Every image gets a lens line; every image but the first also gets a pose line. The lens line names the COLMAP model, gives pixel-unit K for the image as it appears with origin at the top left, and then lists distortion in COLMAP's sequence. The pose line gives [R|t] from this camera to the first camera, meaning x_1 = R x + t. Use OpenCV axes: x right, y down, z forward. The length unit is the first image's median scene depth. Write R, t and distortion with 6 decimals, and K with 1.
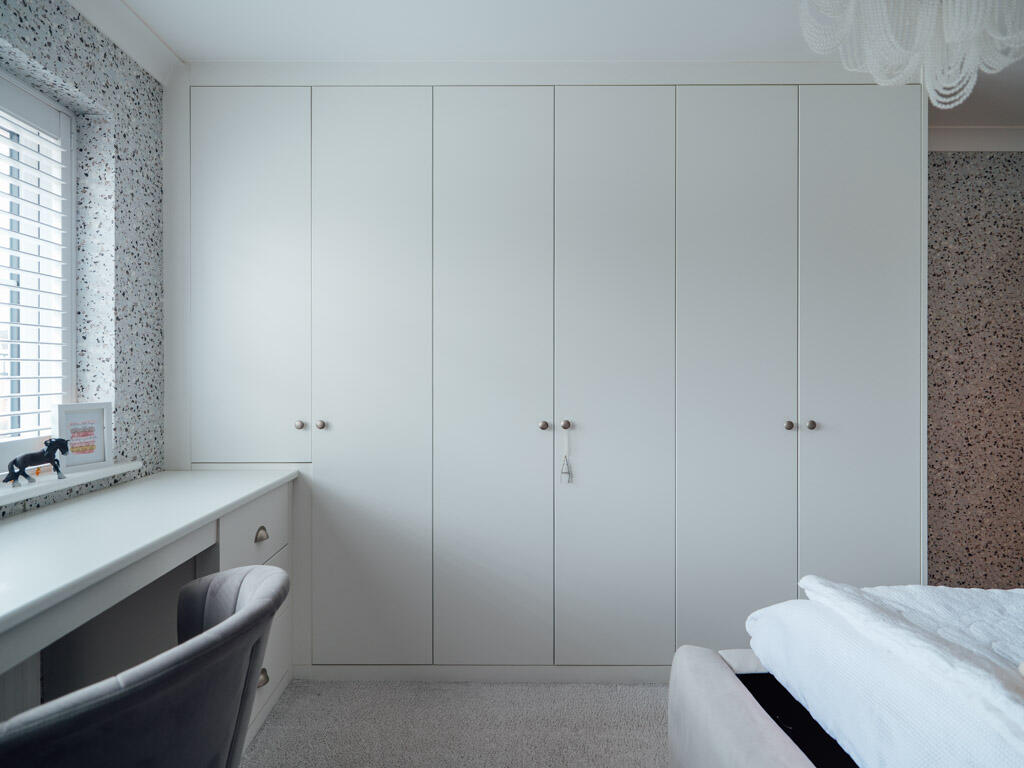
lens RADIAL K [[573.9, 0, 509.9], [0, 573.9, 366.6], [0, 0, 1]] dist [0.000730, 0.000260]
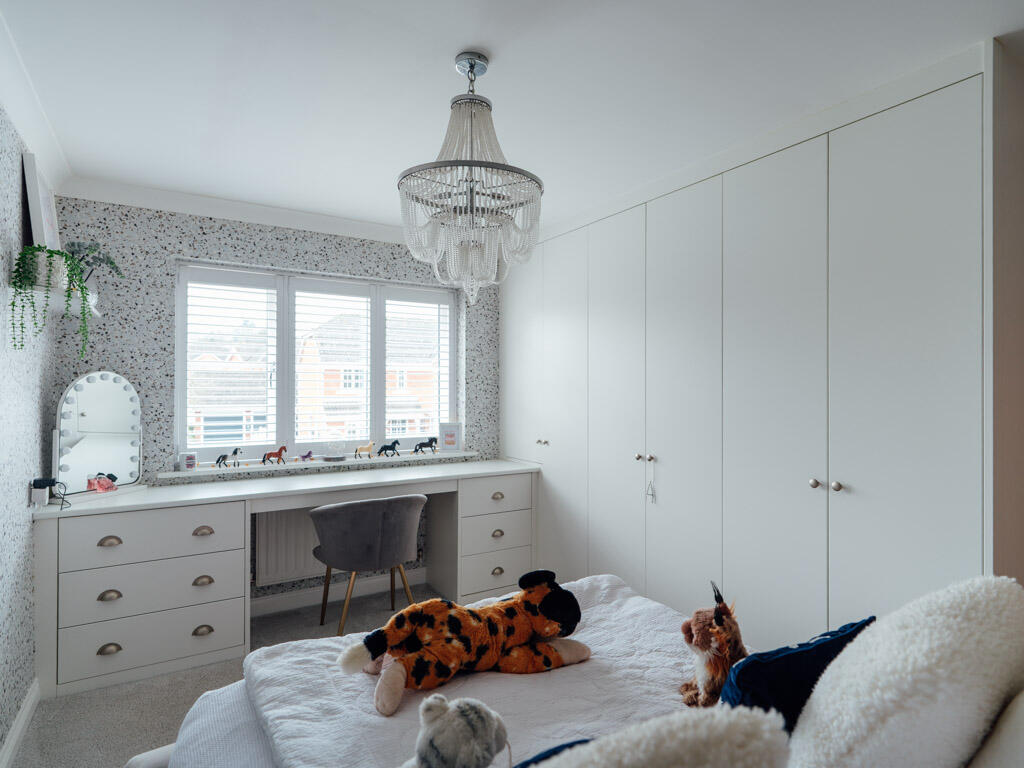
lens RADIAL K [[564.9, 0, 512.0], [0, 564.9, 384.0], [0, 0, 1]] dist [-0.000876, -0.000244]
pose [[0.520806, -0.001028, -0.853674, 1.181616], [0.004209, 0.999990, 0.001364, -0.082056], [0.853664, -0.004303, 0.520806, 0.056973]]
